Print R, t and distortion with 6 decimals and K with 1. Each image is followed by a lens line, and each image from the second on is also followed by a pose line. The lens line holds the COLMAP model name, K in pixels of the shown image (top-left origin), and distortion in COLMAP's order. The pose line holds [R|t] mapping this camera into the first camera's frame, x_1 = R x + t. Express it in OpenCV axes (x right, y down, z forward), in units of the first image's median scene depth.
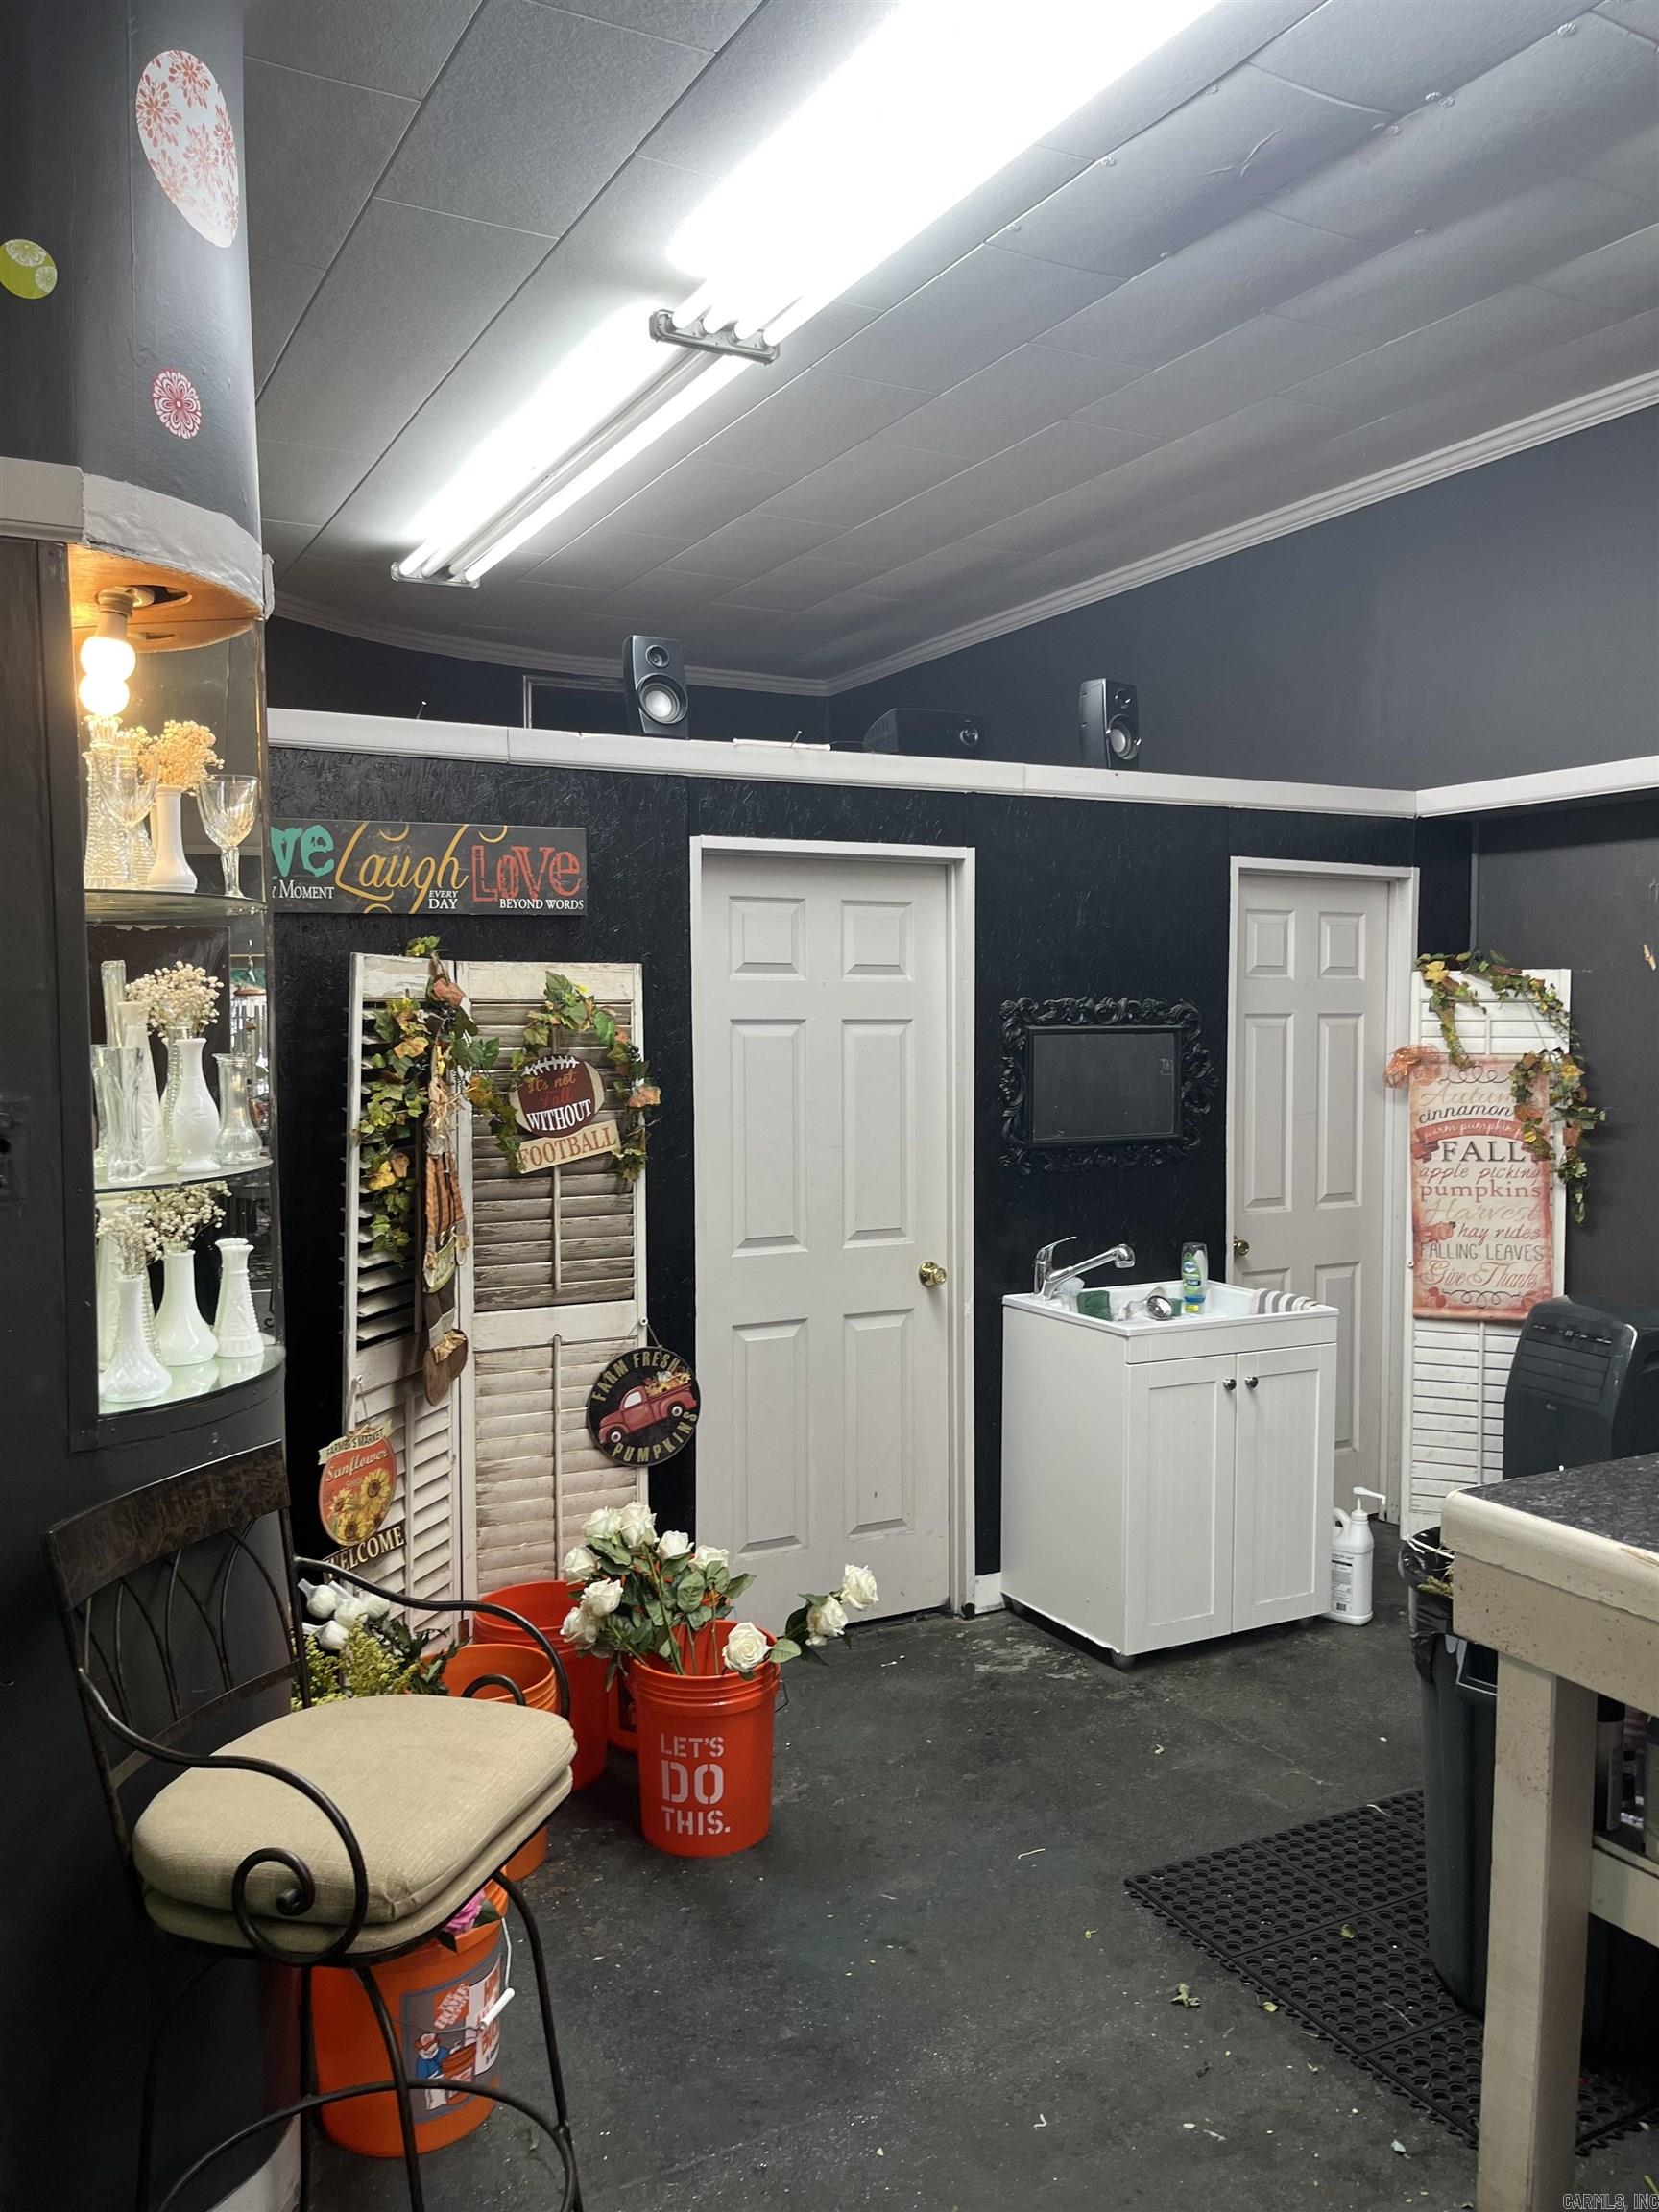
lens RADIAL K [[1657.9, 0, 825.1], [0, 1657.9, 1099.5], [0, 0, 1]] dist [0.067481, -0.104688]
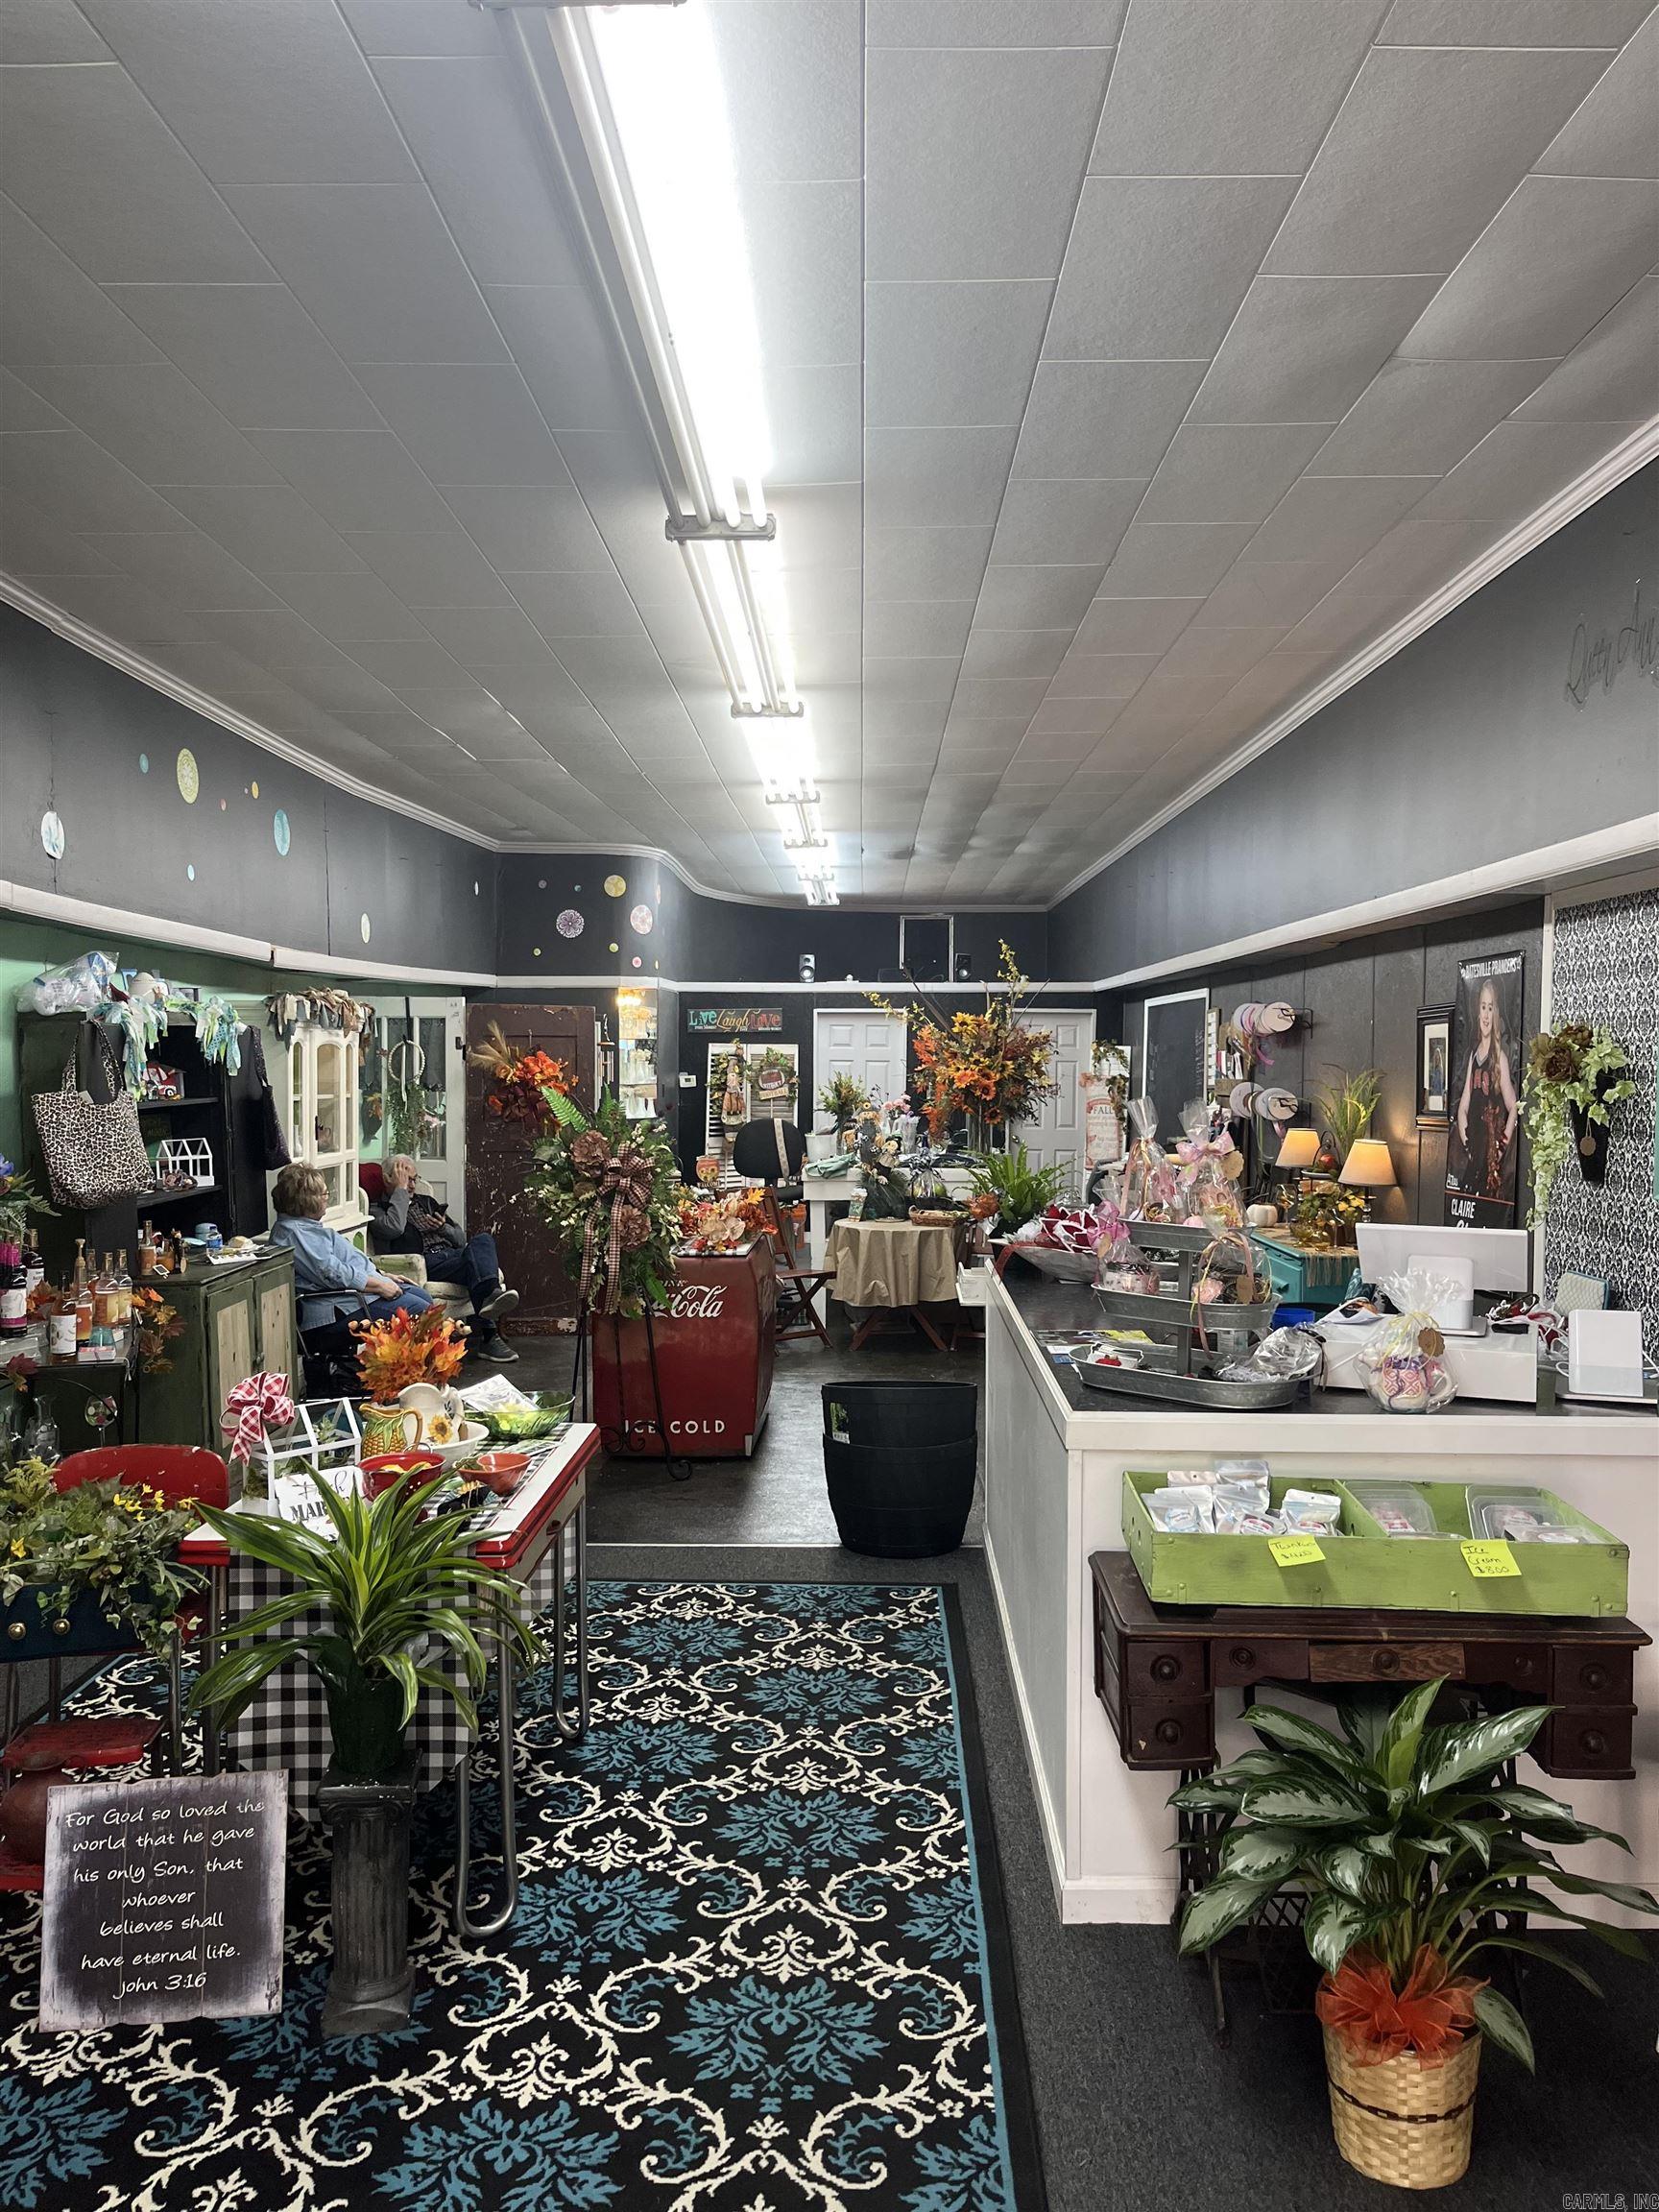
lens RADIAL K [[1656.3, 0, 824.2], [0, 1656.3, 1099.7], [0, 0, 1]] dist [0.053514, -0.075165]
pose [[0.873589, 0.019339, -0.486280, 1.725494], [-0.034132, 0.999184, -0.021580, 0.117396], [0.485466, 0.035450, 0.873537, -2.164649]]
